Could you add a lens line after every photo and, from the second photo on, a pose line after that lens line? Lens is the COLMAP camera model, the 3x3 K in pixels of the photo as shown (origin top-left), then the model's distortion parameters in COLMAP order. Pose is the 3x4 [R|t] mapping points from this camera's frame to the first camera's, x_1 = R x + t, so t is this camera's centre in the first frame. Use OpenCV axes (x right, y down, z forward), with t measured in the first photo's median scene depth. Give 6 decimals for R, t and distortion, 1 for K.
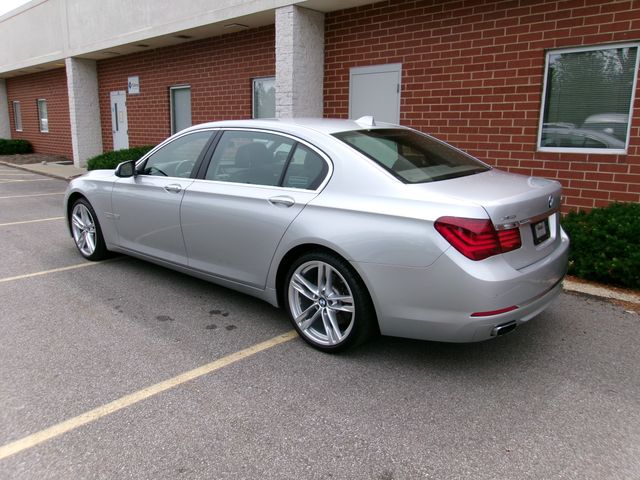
lens RADIAL K [[491.9, 0, 323.0], [0, 491.9, 229.0], [0, 0, 1]] dist [-0.023346, 0.034822]
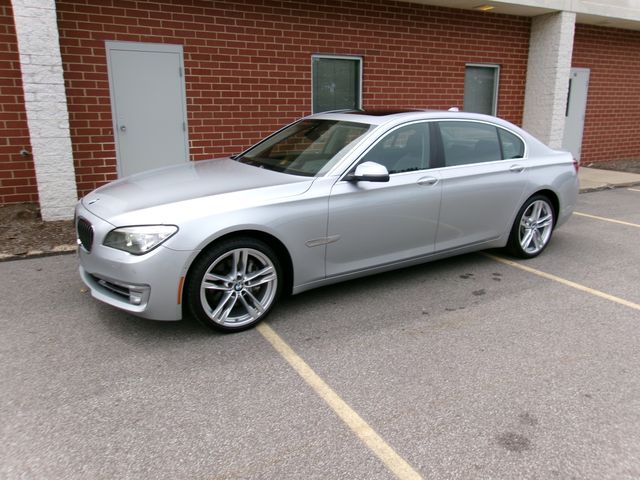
lens RADIAL K [[491.9, 0, 319.4], [0, 491.9, 228.8], [0, 0, 1]] dist [-0.023346, 0.034822]
pose [[0.297784, -0.236200, 0.924951, -0.828225], [0.195038, 0.963523, 0.183258, -0.134713], [-0.934497, 0.125829, 0.332990, 0.550396]]
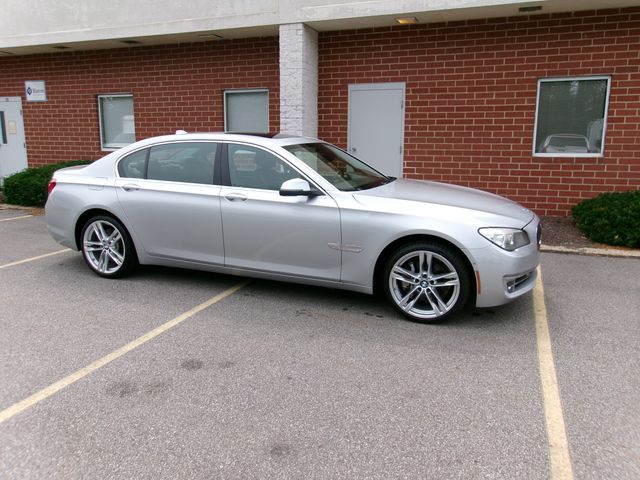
lens RADIAL K [[491.9, 0, 323.4], [0, 491.9, 229.6], [0, 0, 1]] dist [-0.023346, 0.034822]
pose [[0.919798, -0.080968, 0.383949, -0.550101], [0.086741, 0.996228, 0.002287, -0.018582], [-0.382686, 0.031201, 0.923352, 0.035595]]
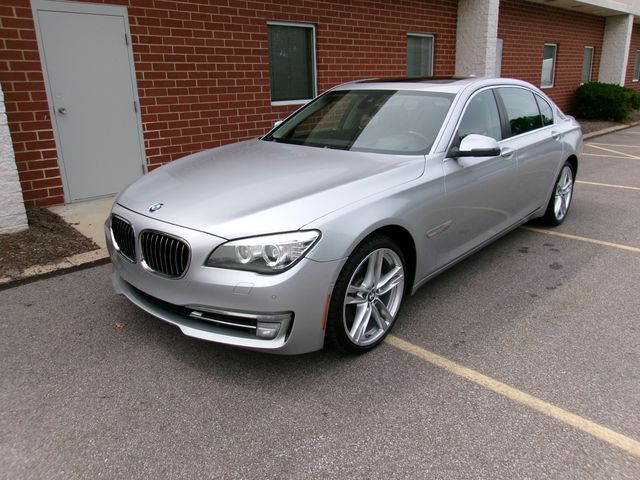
lens RADIAL K [[491.9, 0, 320.6], [0, 491.9, 228.5], [0, 0, 1]] dist [-0.023346, 0.034822]
pose [[0.029525, -0.292383, 0.955846, -0.776898], [0.225033, 0.933658, 0.278645, -0.179103], [-0.973904, 0.206870, 0.093362, 0.801793]]
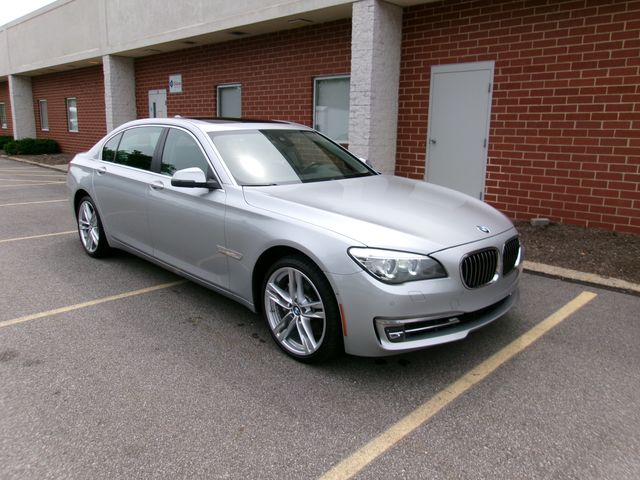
lens RADIAL K [[491.9, 0, 324.4], [0, 491.9, 228.9], [0, 0, 1]] dist [-0.023346, 0.034822]
pose [[0.999971, 0.006629, -0.003809, -0.180153], [-0.006638, 0.999975, -0.002416, -0.016287], [0.003793, 0.002441, 0.999990, 0.078974]]
